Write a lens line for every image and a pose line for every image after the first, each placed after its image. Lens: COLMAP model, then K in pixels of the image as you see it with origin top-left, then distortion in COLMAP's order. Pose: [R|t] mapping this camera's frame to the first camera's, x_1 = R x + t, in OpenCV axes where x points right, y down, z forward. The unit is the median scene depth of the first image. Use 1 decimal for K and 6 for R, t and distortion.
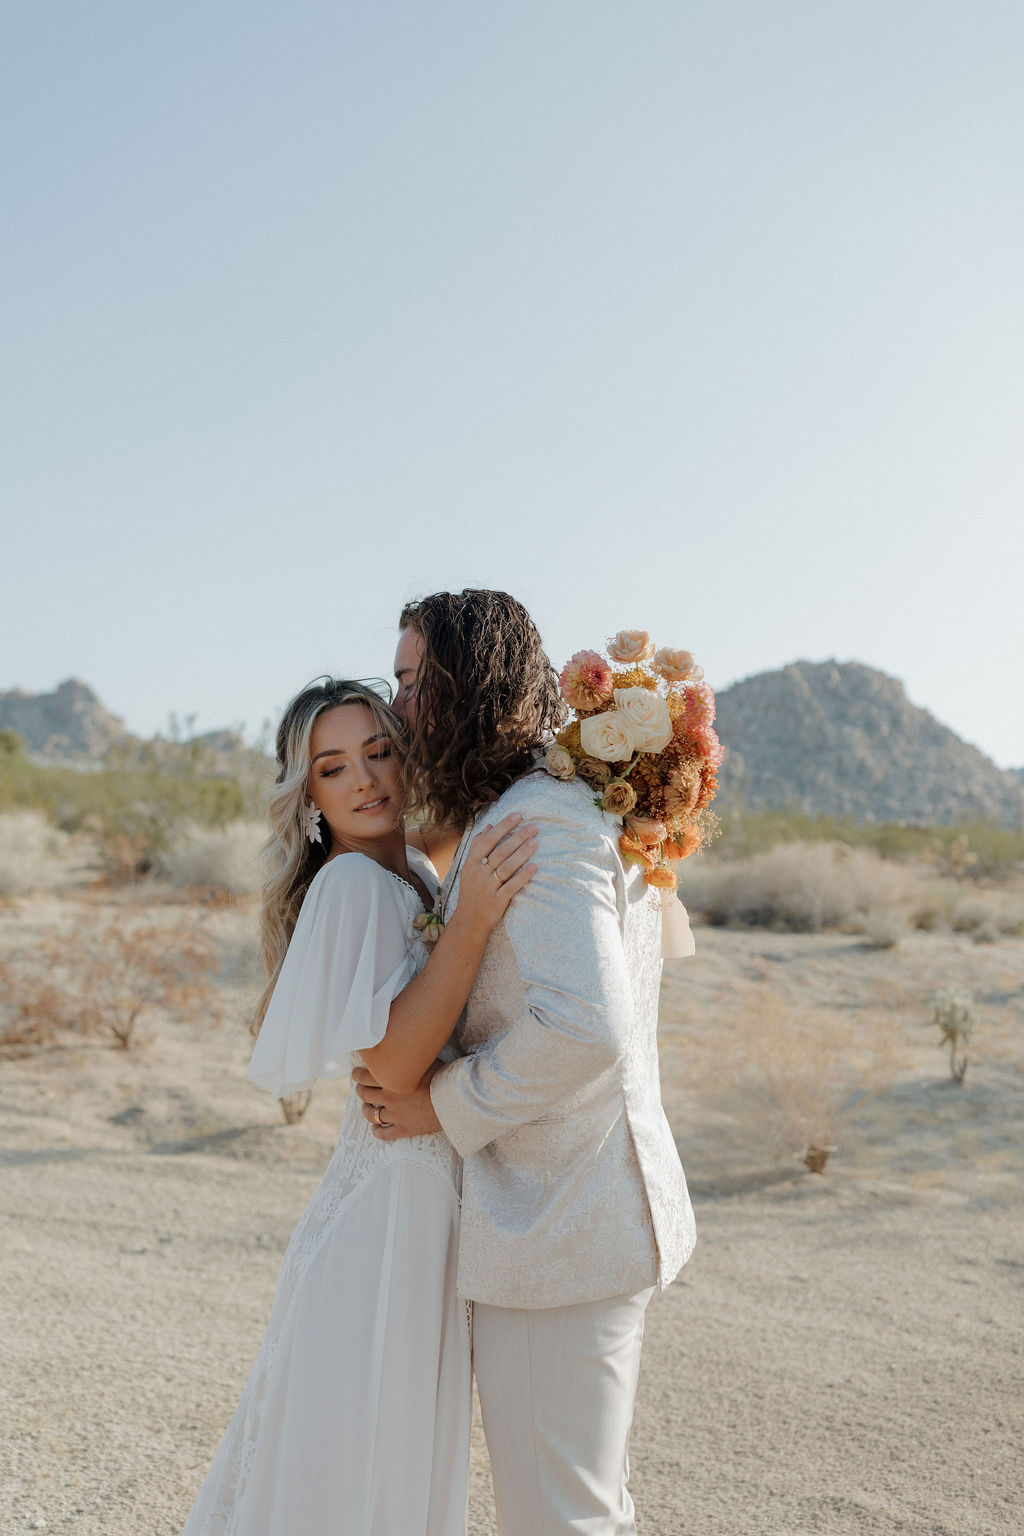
lens RADIAL K [[1463.4, 0, 512.0], [0, 1463.4, 768.0], [0, 0, 1]] dist [0.007499, -0.007306]
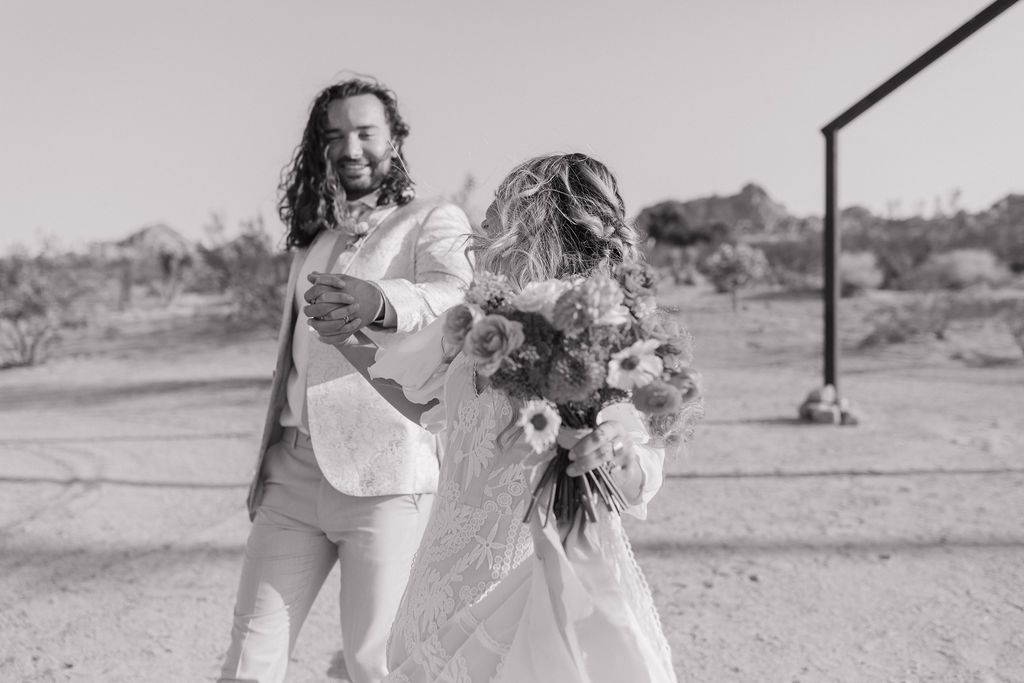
lens RADIAL K [[975.6, 0, 512.0], [0, 975.6, 341.5], [0, 0, 1]] dist [0.007499, -0.007306]
pose [[0.856465, -0.043306, -0.514386, -0.039551], [0.096726, 0.992288, 0.077509, -0.006986], [0.507062, -0.116138, 0.854049, -0.936533]]
